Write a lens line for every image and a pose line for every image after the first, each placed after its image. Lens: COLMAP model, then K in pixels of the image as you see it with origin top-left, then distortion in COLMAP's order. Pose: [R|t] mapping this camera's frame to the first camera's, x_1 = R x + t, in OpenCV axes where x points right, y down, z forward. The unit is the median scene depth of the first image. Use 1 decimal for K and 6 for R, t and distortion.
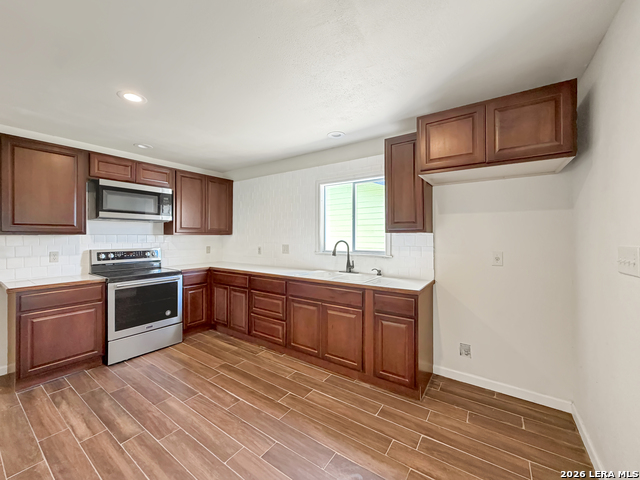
lens RADIAL K [[254.7, 0, 315.4], [0, 254.7, 236.2], [0, 0, 1]] dist [-0.000606, -0.000153]
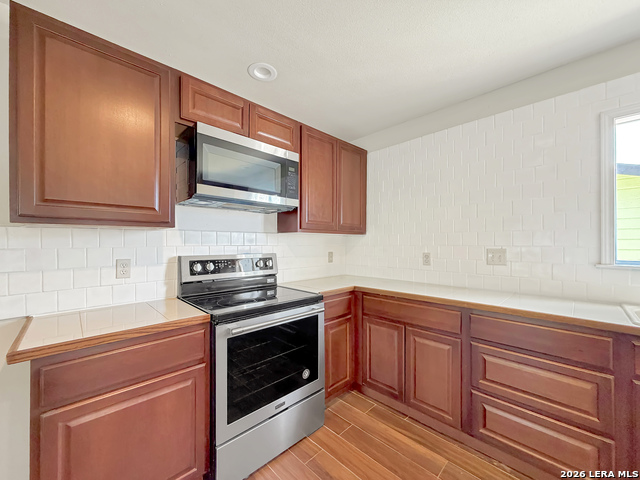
lens RADIAL K [[254.7, 0, 320.6], [0, 254.7, 241.5], [0, 0, 1]] dist [-0.000606, -0.000153]
pose [[0.983965, -0.004259, -0.178309, -0.505861], [0.003018, 0.999969, -0.007228, 0.027253], [0.178334, 0.006574, 0.983948, 0.531424]]
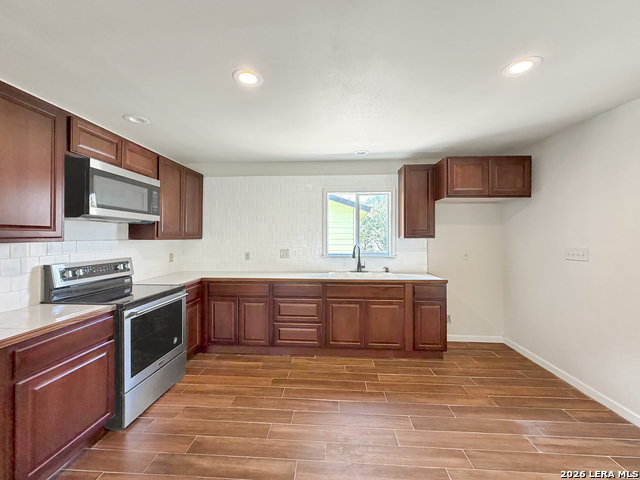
lens RADIAL K [[254.7, 0, 314.3], [0, 254.7, 236.9], [0, 0, 1]] dist [-0.000606, -0.000153]
pose [[0.857344, -0.000441, 0.514744, -0.690347], [0.000998, 0.999999, -0.000806, -0.017389], [-0.514743, 0.001205, 0.857344, 0.124348]]
